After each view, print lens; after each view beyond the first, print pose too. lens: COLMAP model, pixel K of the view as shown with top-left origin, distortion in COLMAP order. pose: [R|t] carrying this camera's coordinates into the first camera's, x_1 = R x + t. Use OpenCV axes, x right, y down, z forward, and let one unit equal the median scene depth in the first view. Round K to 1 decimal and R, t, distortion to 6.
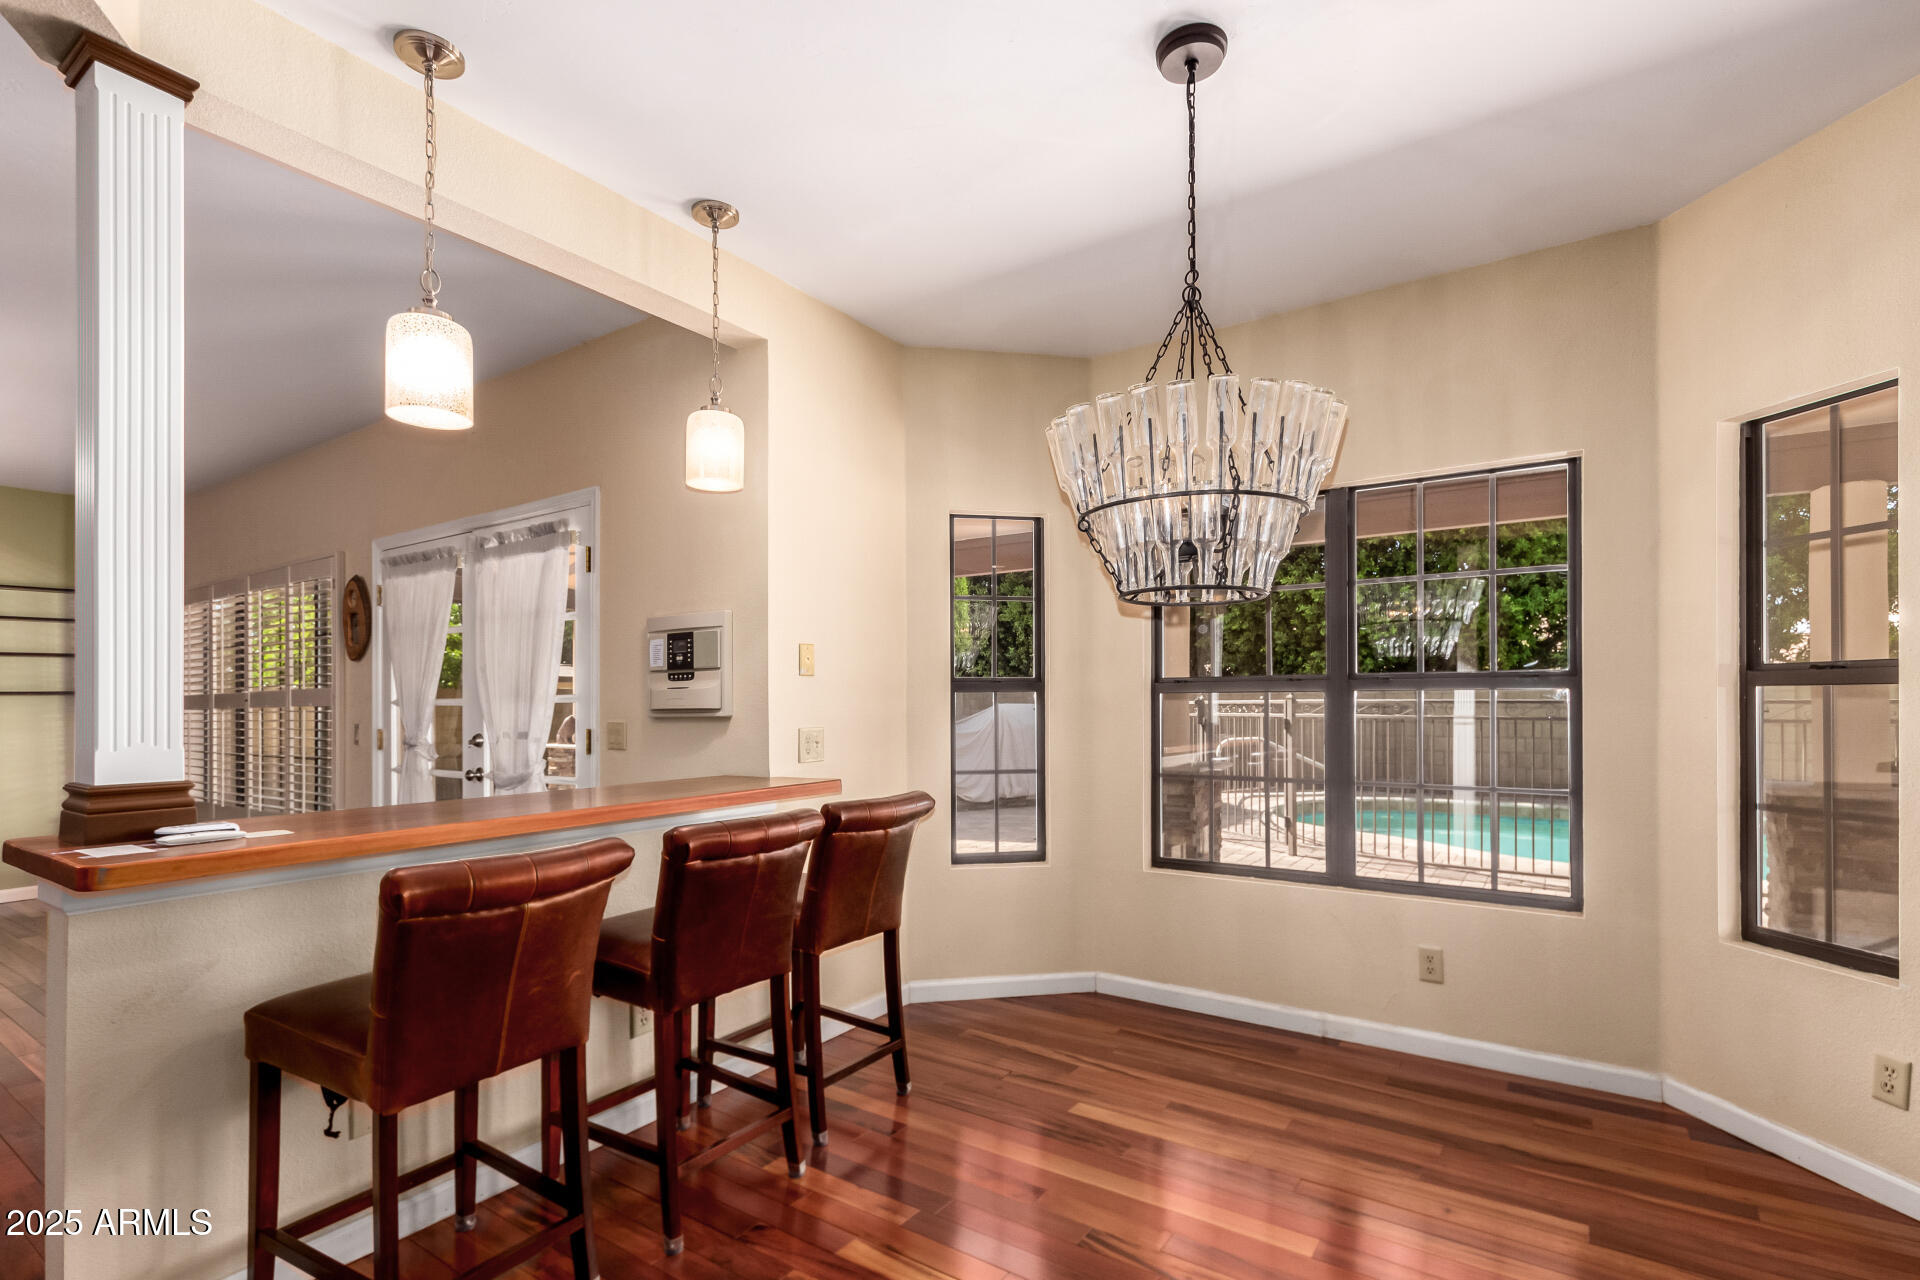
lens RADIAL K [[901.8, 0, 958.7], [0, 901.8, 703.9], [0, 0, 1]] dist [0.001078, -0.000365]
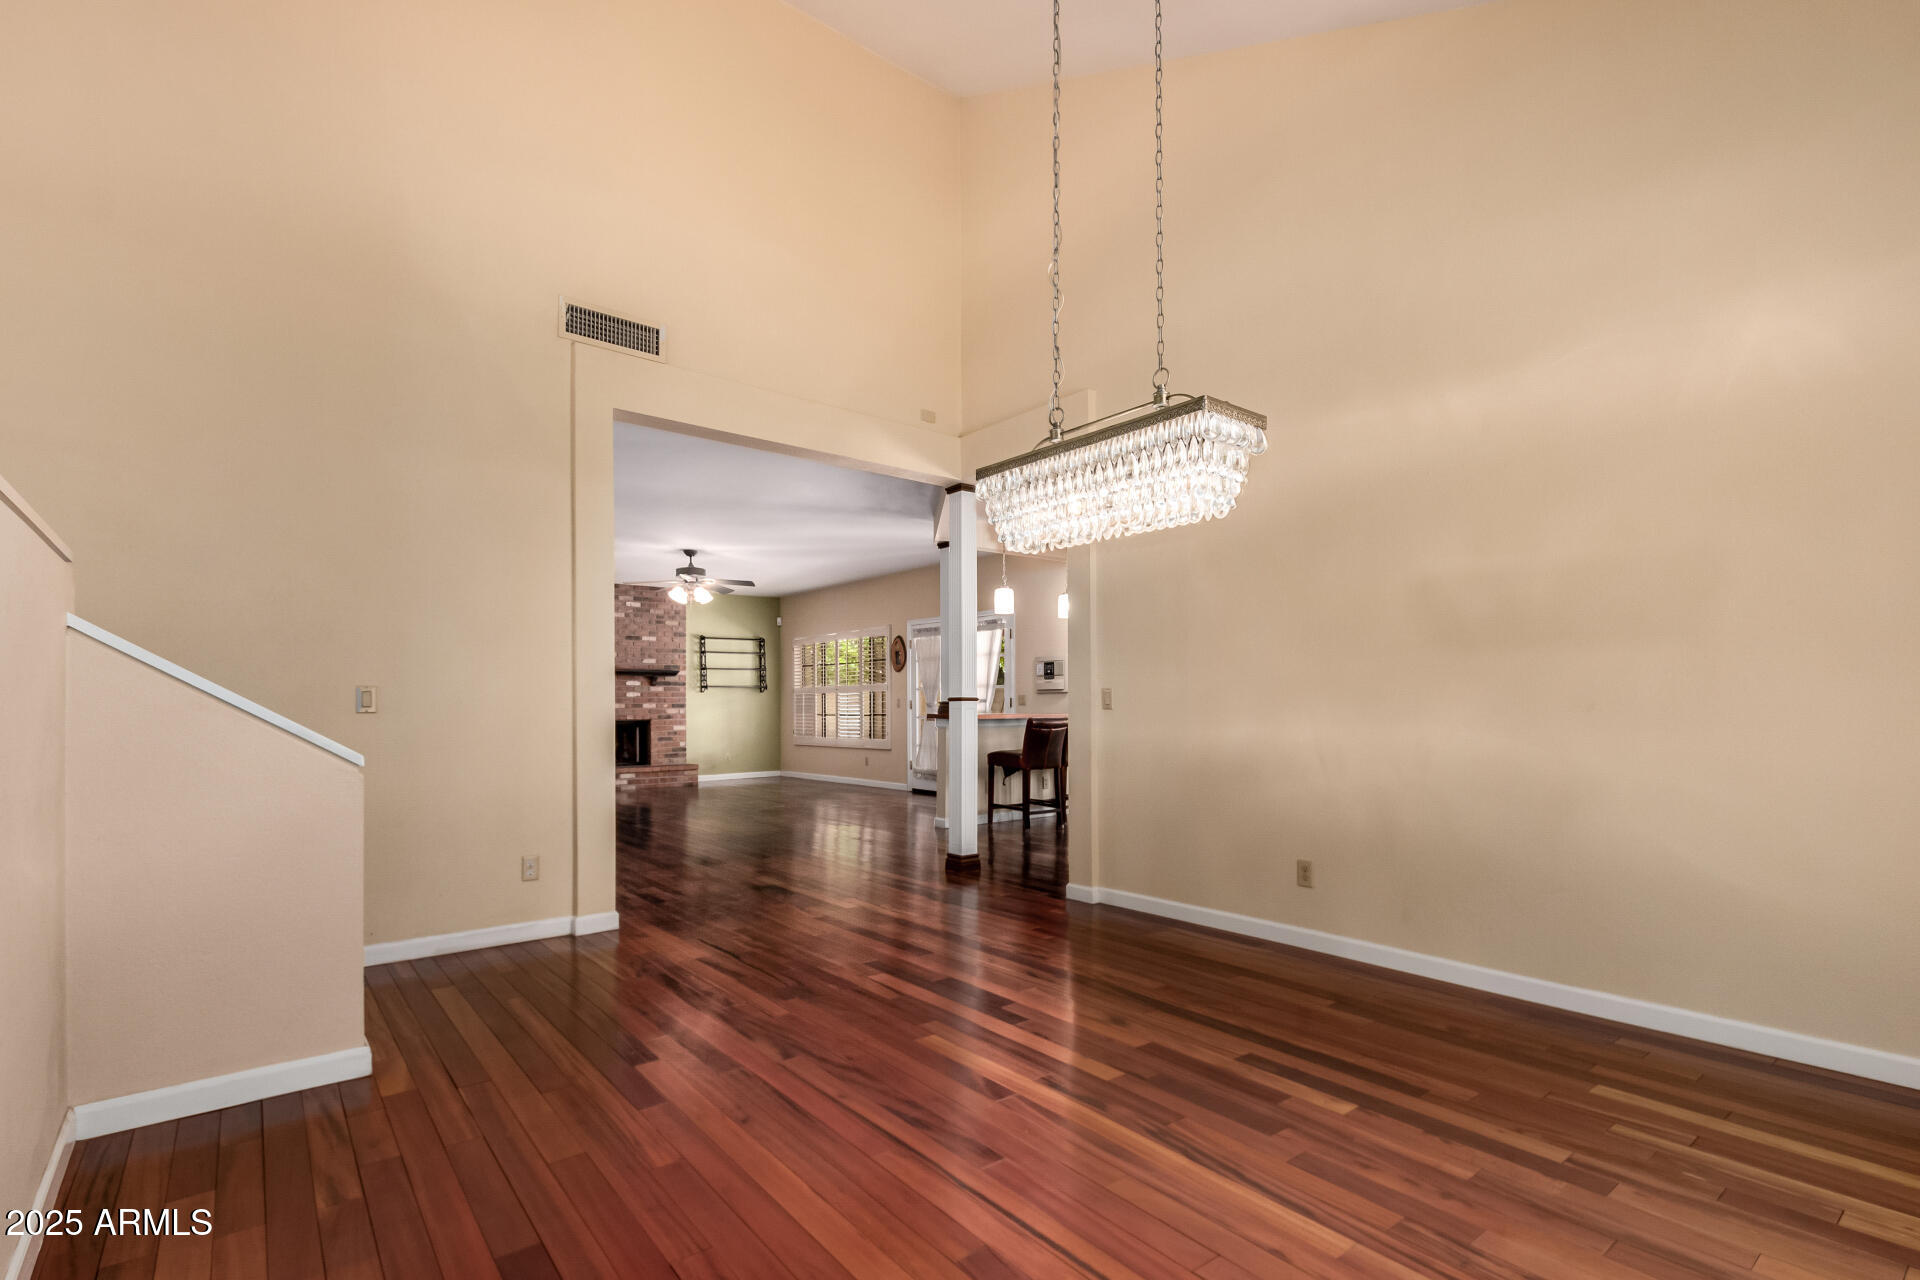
lens RADIAL K [[901.8, 0, 958.7], [0, 901.8, 703.9], [0, 0, 1]] dist [0.001078, -0.000365]
pose [[0.957307, 0.004193, -0.289044, 0.213594], [-0.004651, 0.999989, -0.000900, 0.049477], [0.289037, 0.002206, 0.957315, -1.602424]]
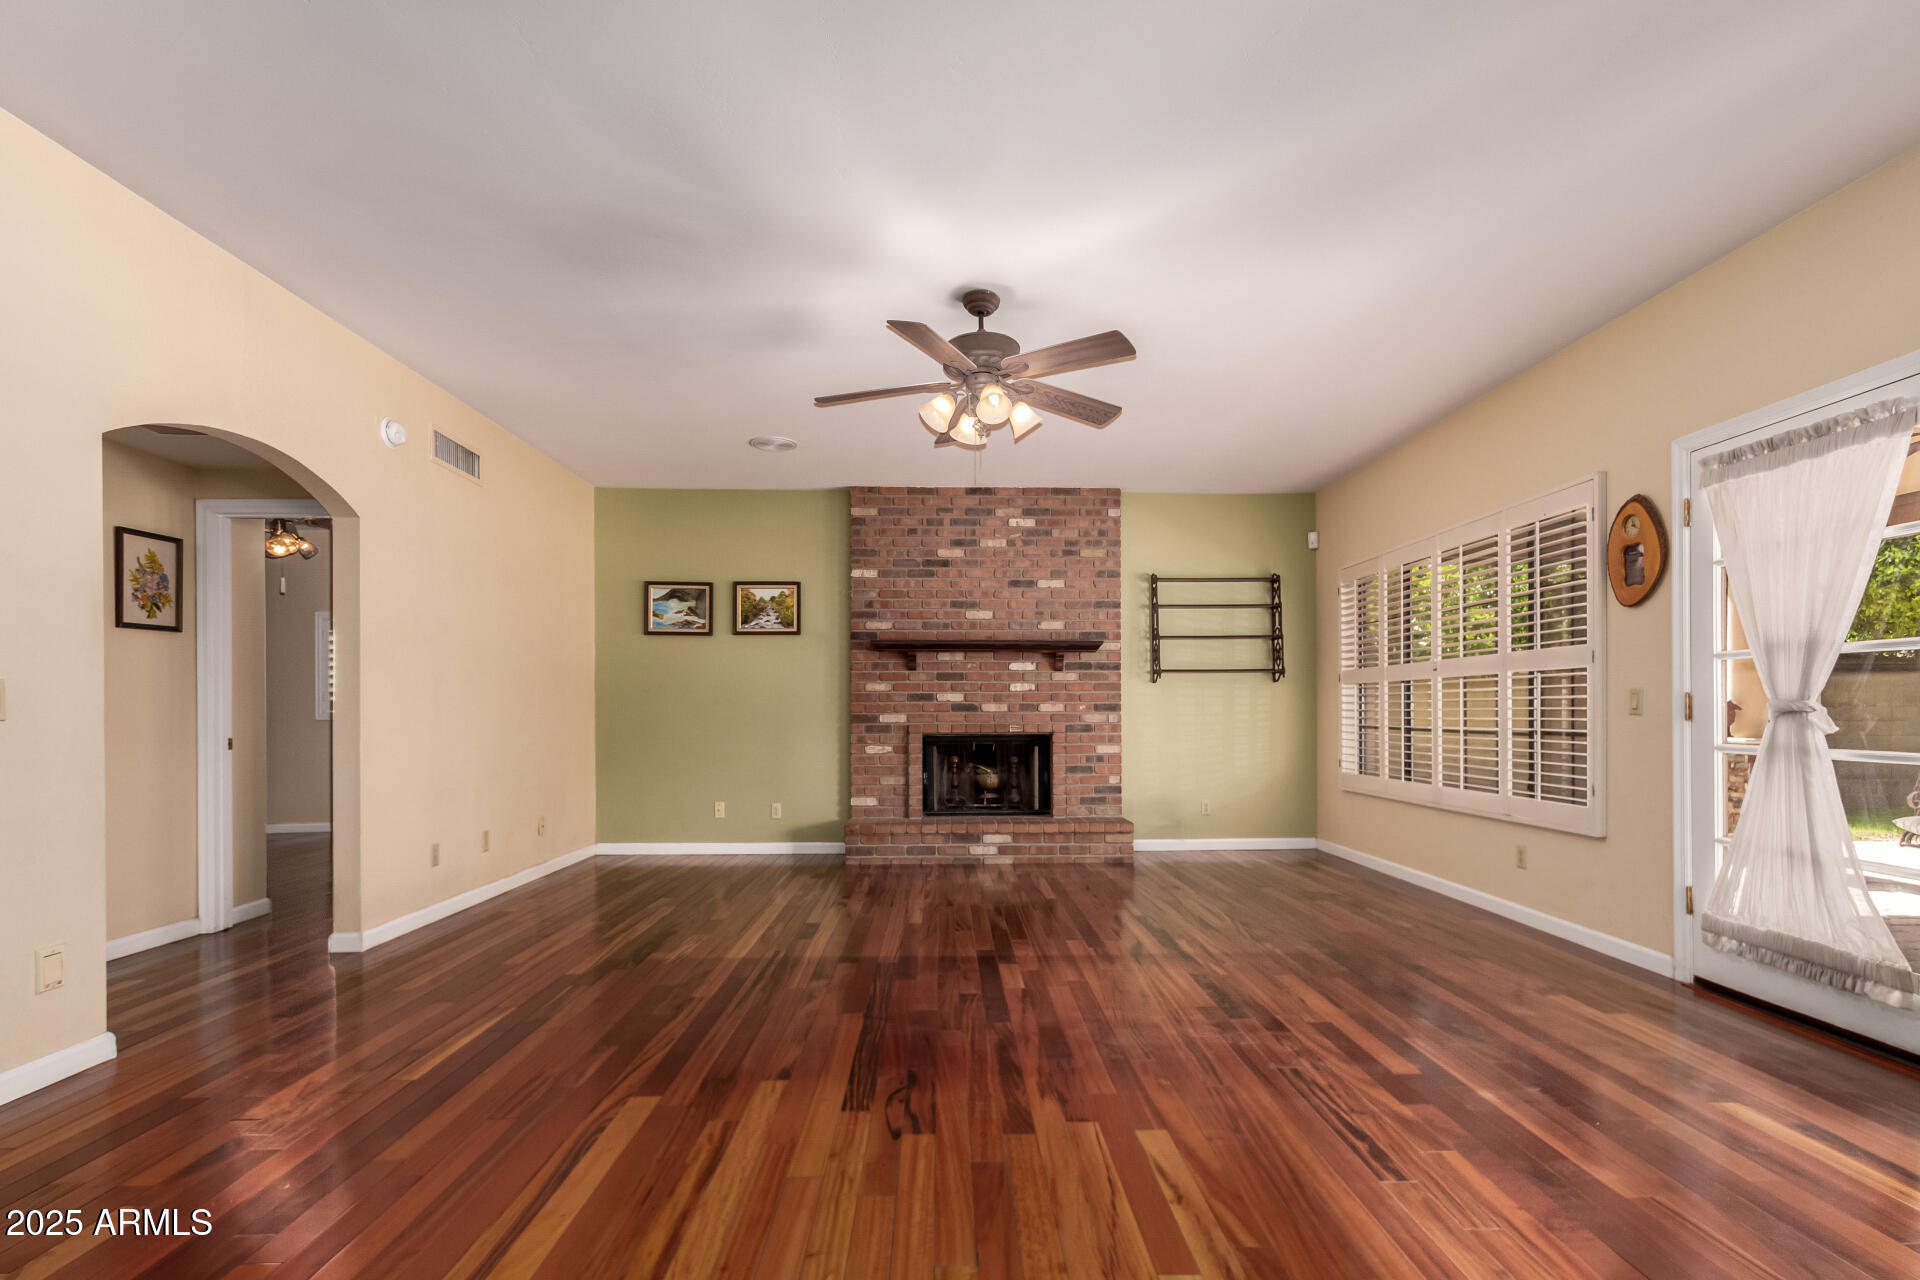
lens RADIAL K [[901.8, 0, 958.7], [0, 901.8, 703.9], [0, 0, 1]] dist [0.001078, -0.000365]
pose [[0.586144, 0.003480, -0.810200, -0.512737], [-0.005876, 0.999983, 0.000044, 0.052530], [0.810186, 0.004735, 0.586154, 0.108284]]
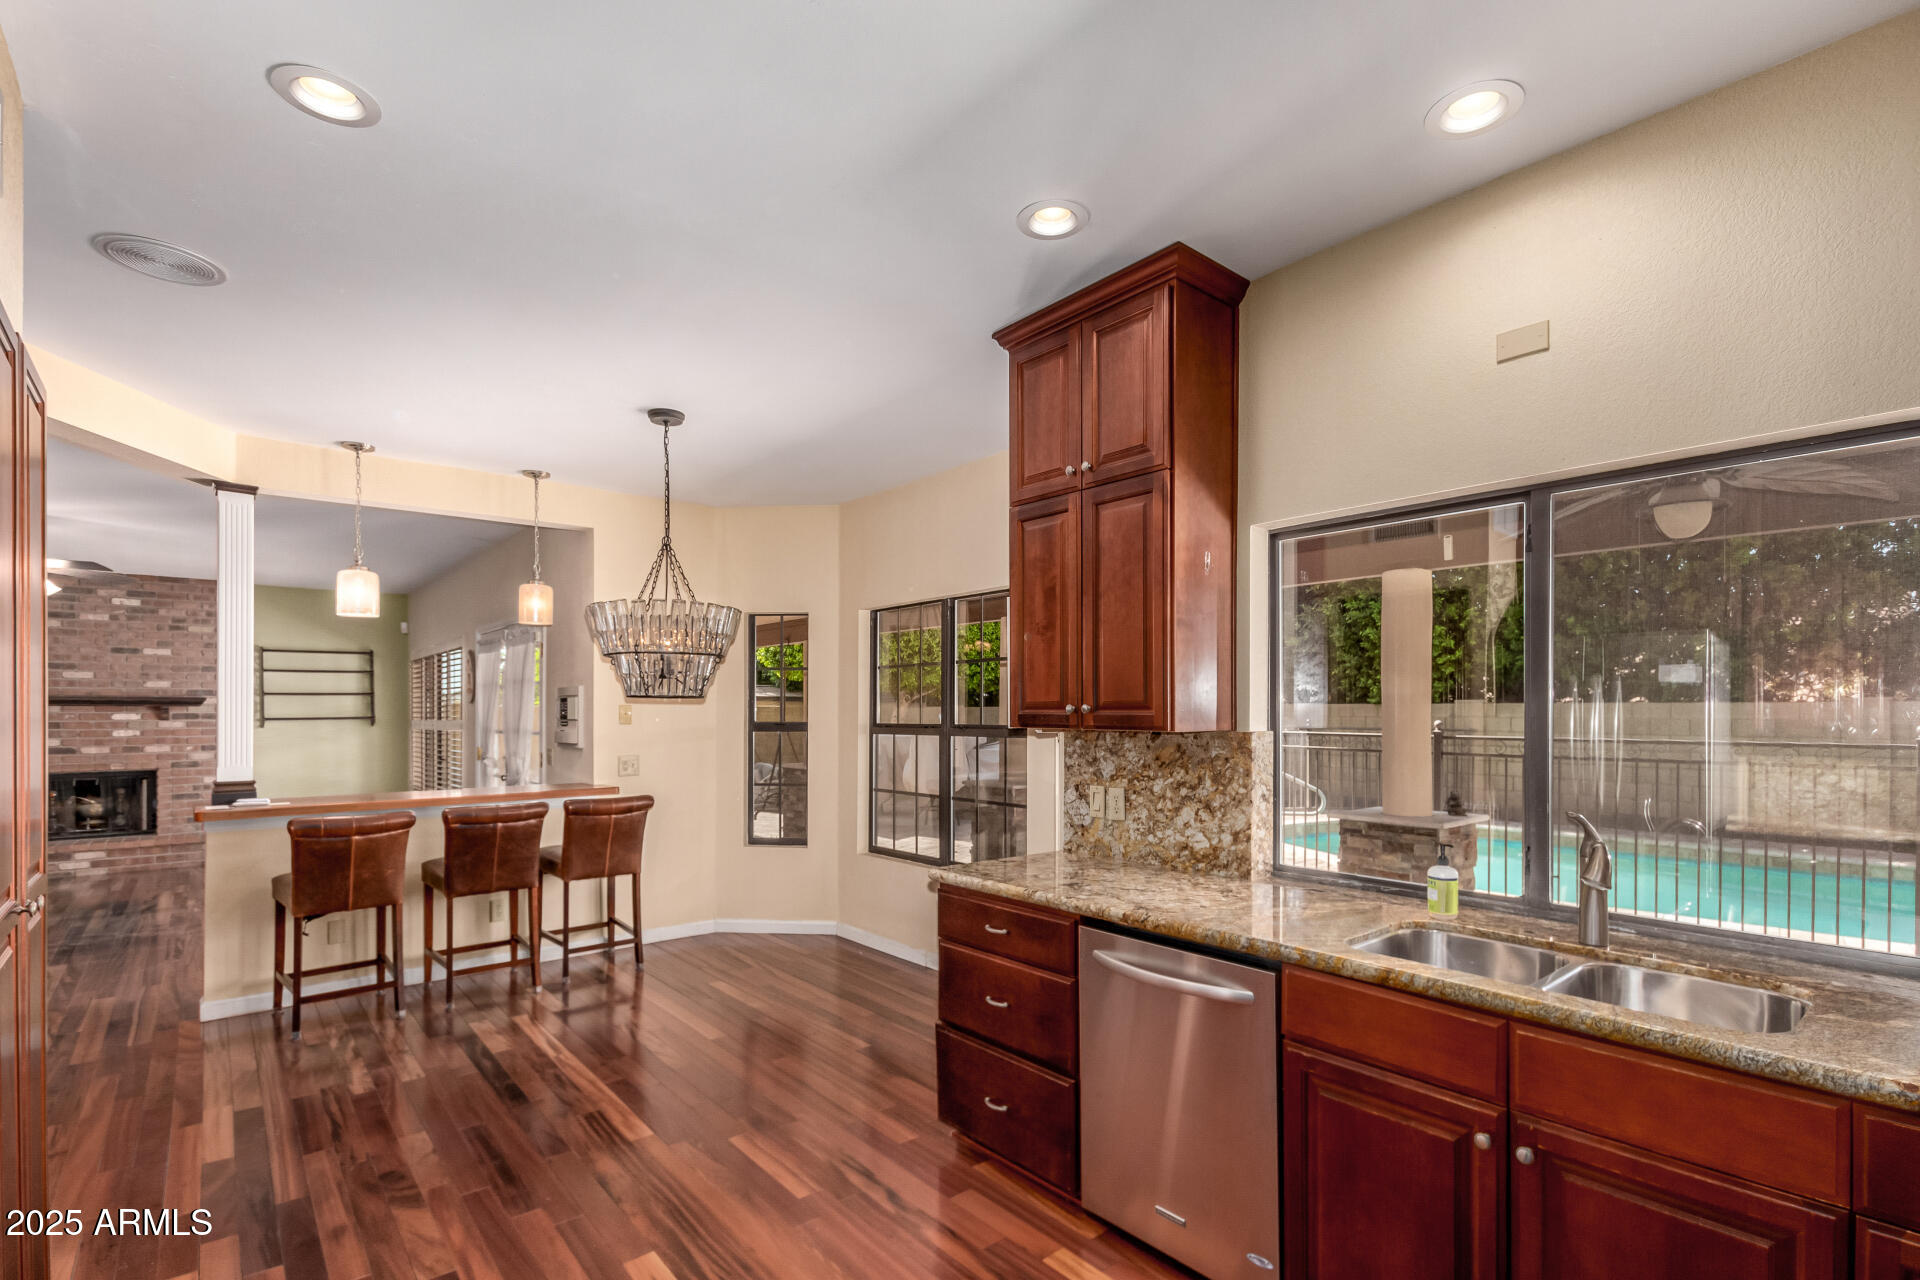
lens RADIAL K [[901.8, 0, 958.7], [0, 901.8, 703.9], [0, 0, 1]] dist [0.001078, -0.000365]
pose [[0.965414, 0.002512, -0.260710, 0.752202], [-0.004945, 0.999950, -0.008673, -0.049959], [0.260675, 0.009662, 0.965378, -0.389869]]
